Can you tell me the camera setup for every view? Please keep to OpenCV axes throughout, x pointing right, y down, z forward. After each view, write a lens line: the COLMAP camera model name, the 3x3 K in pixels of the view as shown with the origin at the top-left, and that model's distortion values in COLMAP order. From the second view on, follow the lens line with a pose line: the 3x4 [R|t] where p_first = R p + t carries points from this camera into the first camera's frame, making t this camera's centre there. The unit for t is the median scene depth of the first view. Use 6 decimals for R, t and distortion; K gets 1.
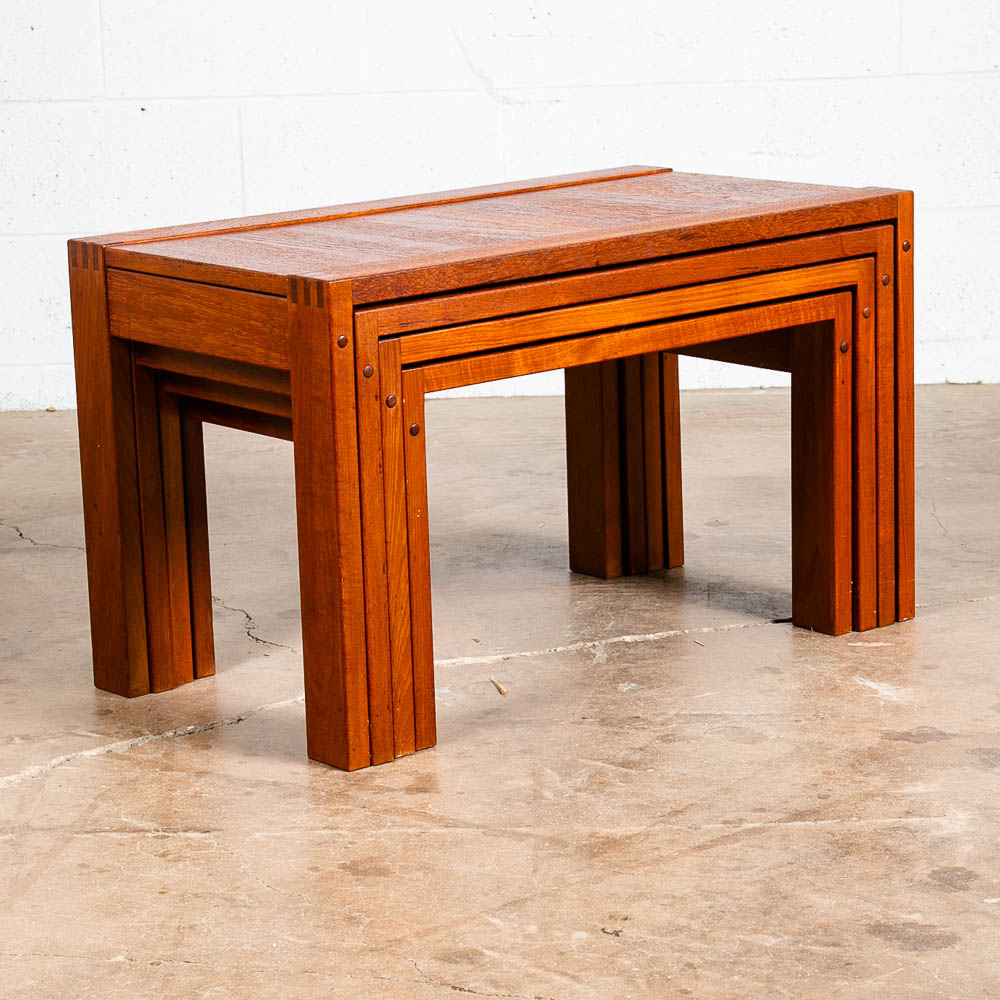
lens RADIAL K [[3290.3, 0, 483.2], [0, 3290.3, 501.0], [0, 0, 1]] dist [0.097779, 1.864462]
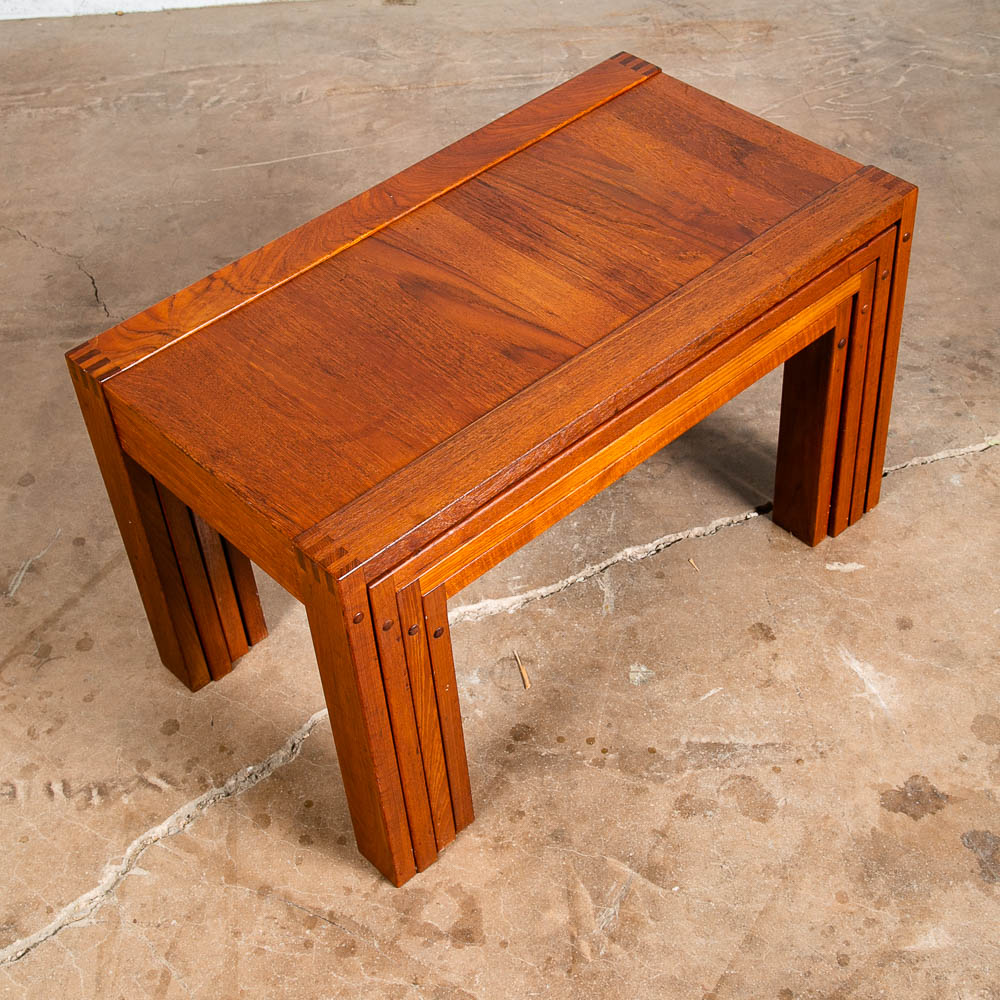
lens RADIAL K [[1660.4, 0, 513.5], [0, 1660.4, 498.1], [0, 0, 1]] dist [0.002892, 0.081309]
pose [[0.998405, -0.054801, 0.013540, -0.002832], [0.039647, 0.851499, 0.522856, -0.298833], [-0.040182, -0.521485, 0.852314, 0.569903]]
